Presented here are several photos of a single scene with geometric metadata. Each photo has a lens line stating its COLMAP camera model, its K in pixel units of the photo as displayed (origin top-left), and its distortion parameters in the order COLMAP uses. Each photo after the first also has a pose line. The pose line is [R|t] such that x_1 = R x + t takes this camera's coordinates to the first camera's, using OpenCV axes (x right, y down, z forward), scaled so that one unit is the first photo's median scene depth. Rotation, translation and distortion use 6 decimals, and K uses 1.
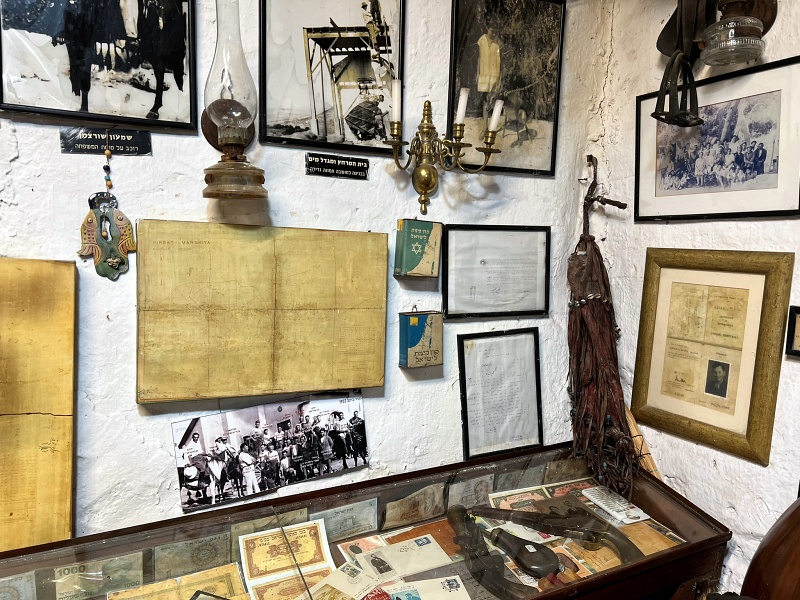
lens RADIAL K [[605.1, 0, 398.9], [0, 605.1, 301.8], [0, 0, 1]] dist [0.016698, -0.020956]
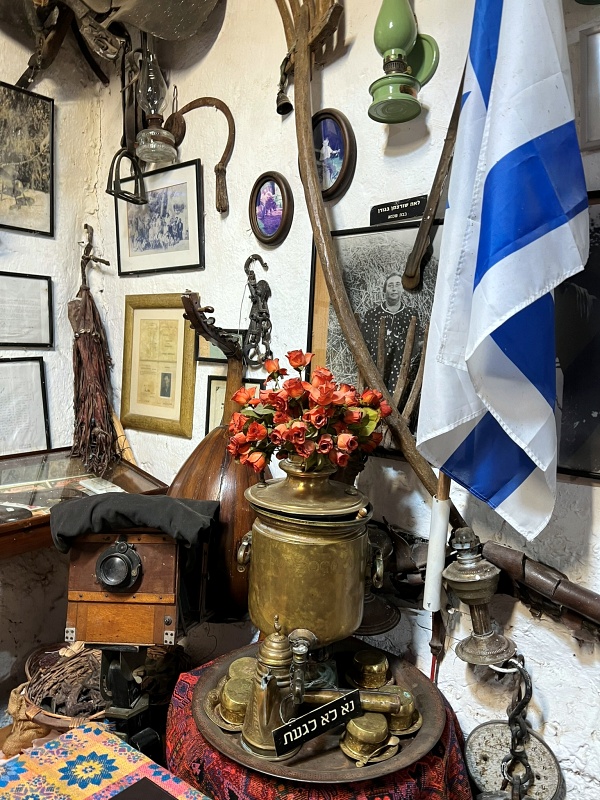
lens RADIAL K [[605.1, 0, 302.8], [0, 605.1, 398.5], [0, 0, 1]] dist [0.016698, -0.020956]
pose [[0.915176, -0.024933, 0.402282, 0.282188], [0.029667, 0.999544, -0.005539, 0.198396], [-0.401961, 0.017004, 0.915499, -0.471765]]
